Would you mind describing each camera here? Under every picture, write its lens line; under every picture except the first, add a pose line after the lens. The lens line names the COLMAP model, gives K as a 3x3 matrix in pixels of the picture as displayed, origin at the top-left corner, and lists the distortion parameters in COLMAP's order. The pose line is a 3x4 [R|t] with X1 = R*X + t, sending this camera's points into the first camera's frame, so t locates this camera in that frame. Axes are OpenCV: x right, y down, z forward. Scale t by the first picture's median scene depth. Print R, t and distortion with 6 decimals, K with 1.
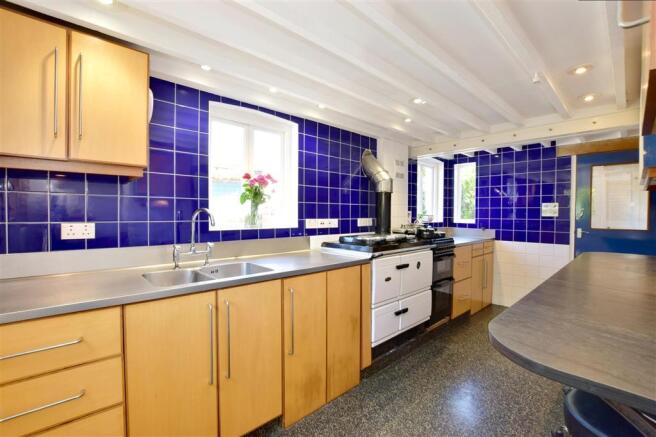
lens RADIAL K [[281.7, 0, 326.6], [0, 281.7, 222.9], [0, 0, 1]] dist [-0.025722, -0.000014]
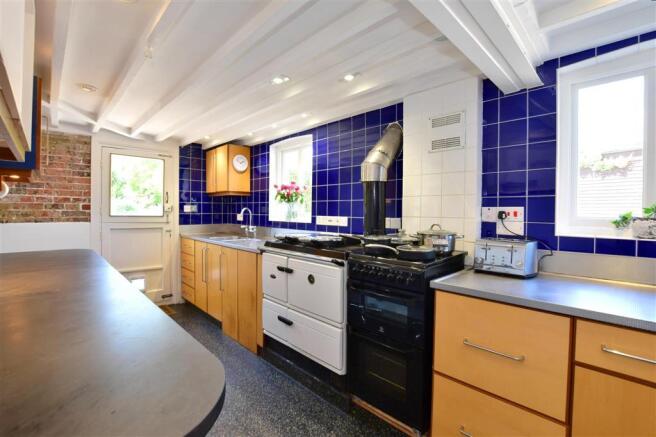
lens RADIAL K [[295.3, 0, 324.8], [0, 295.3, 217.7], [0, 0, 1]] dist [-0.023558, 0.000464]
pose [[0.046786, 0.016756, -0.998764, 1.096838], [-0.042412, 0.998991, 0.014773, -0.025343], [0.998004, 0.041669, 0.047449, 0.977739]]
